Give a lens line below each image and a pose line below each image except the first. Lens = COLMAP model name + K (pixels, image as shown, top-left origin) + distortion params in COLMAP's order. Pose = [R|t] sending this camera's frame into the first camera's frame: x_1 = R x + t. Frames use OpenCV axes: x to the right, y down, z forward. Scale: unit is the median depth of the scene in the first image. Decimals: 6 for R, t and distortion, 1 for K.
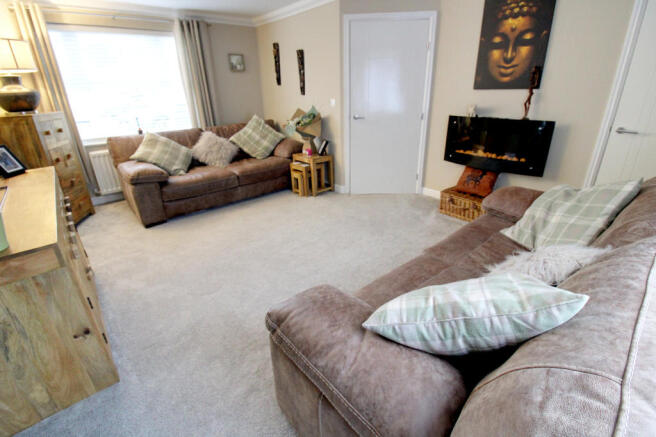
lens RADIAL K [[305.1, 0, 330.9], [0, 305.1, 211.0], [0, 0, 1]] dist [0.000833, -0.015097]
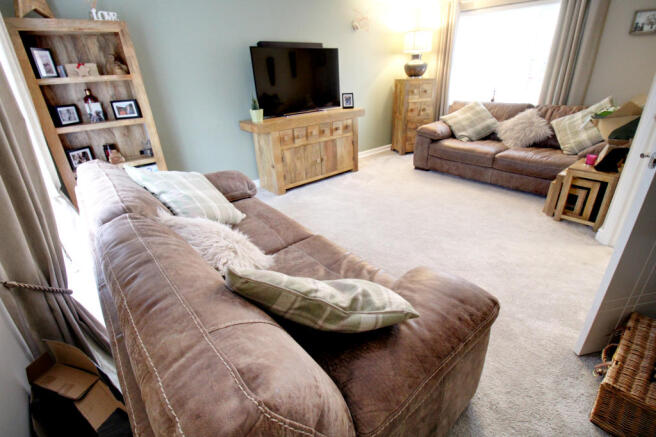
lens RADIAL K [[305.1, 0, 330.9], [0, 305.1, 211.0], [0, 0, 1]] dist [0.000833, -0.015097]
pose [[-0.020625, 0.434351, -0.900508, 0.611579], [-0.335249, 0.845548, 0.415520, -0.193197], [0.941904, 0.310465, 0.128176, 0.448223]]
